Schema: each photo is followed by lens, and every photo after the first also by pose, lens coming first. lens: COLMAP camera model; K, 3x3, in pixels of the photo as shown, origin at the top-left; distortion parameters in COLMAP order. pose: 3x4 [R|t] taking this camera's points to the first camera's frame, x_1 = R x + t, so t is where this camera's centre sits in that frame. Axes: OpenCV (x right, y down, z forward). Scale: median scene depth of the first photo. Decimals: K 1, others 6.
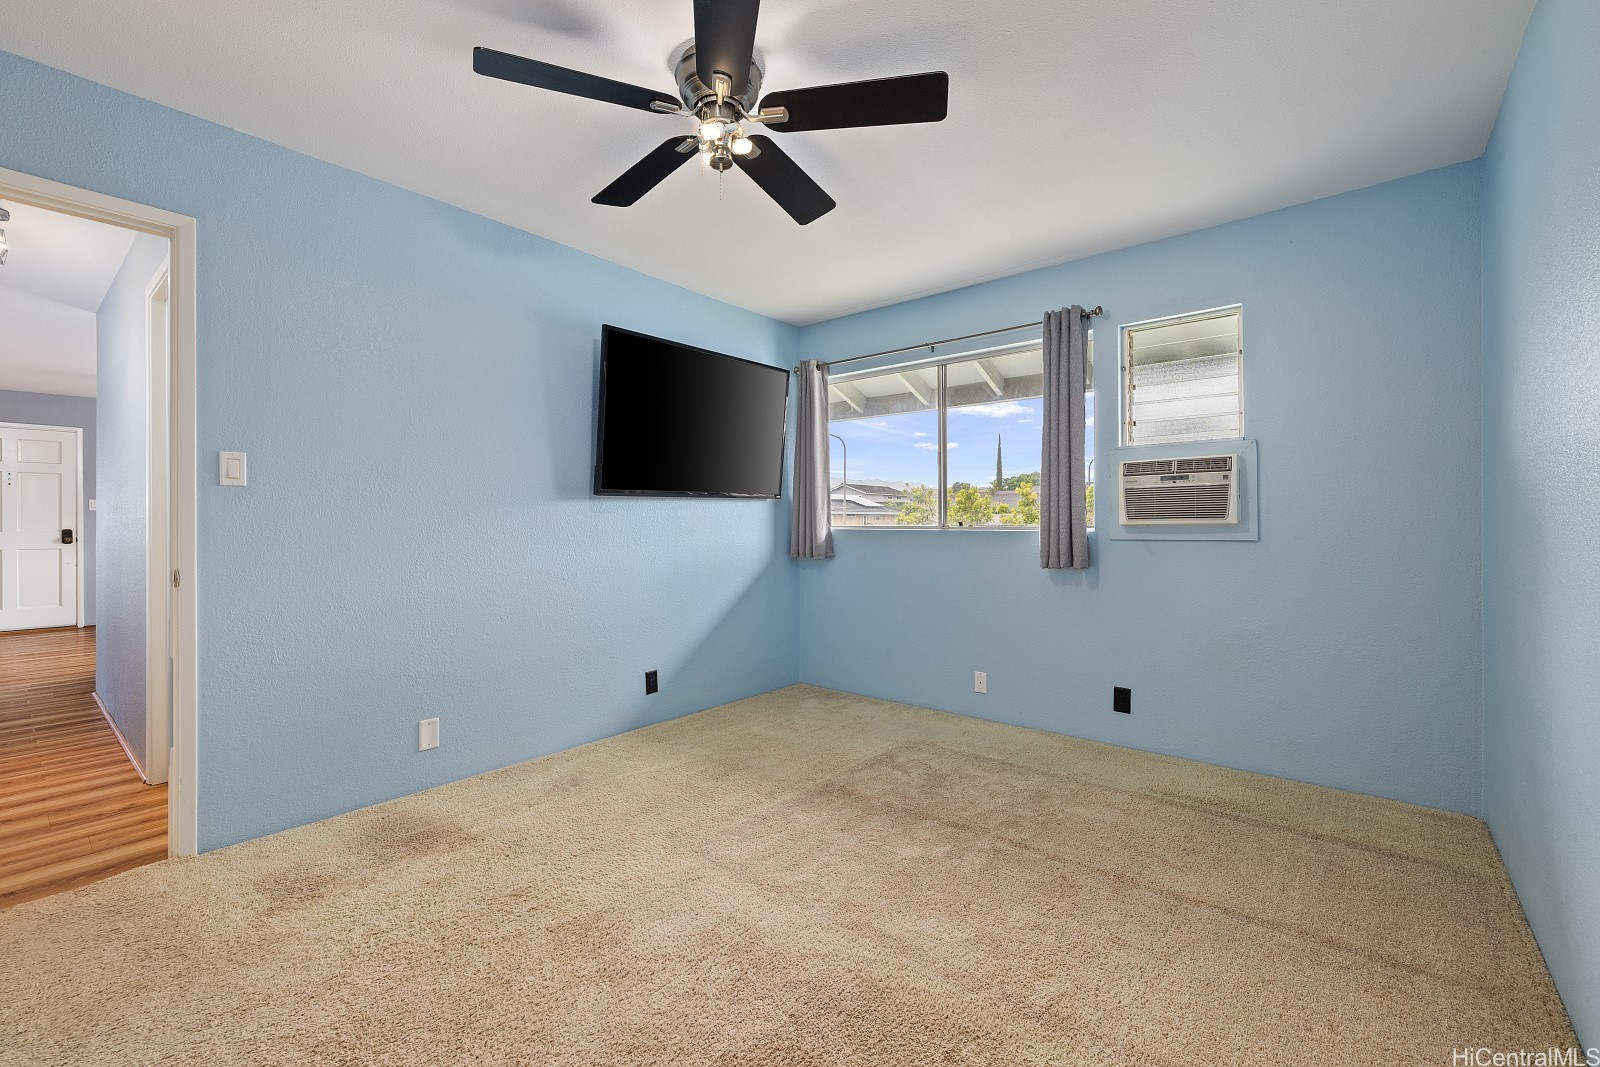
lens RADIAL K [[677.8, 0, 795.3], [0, 677.8, 524.1], [0, 0, 1]] dist [-0.000197, 0.000024]
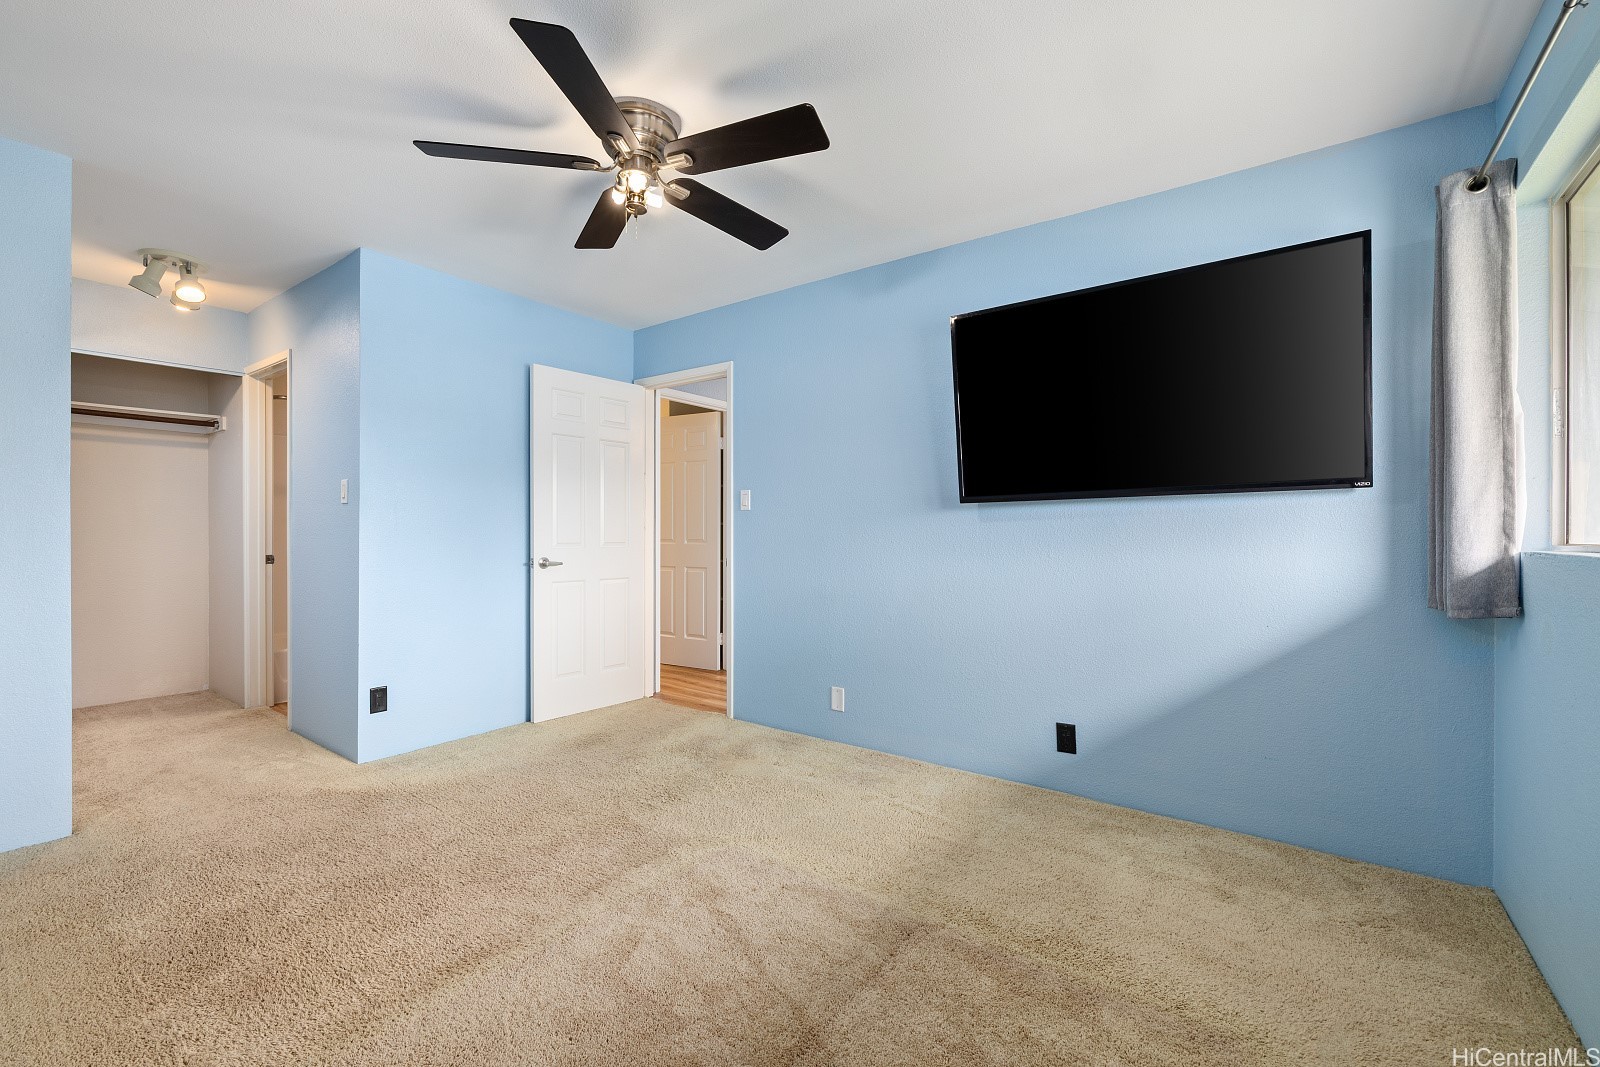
lens RADIAL K [[677.8, 0, 794.8], [0, 677.8, 530.1], [0, 0, 1]] dist [-0.000197, 0.000024]
pose [[0.054080, -0.000715, -0.998536, 0.588309], [-0.004089, 0.999991, -0.000938, -0.003598], [0.998528, 0.004134, 0.054076, 0.693455]]
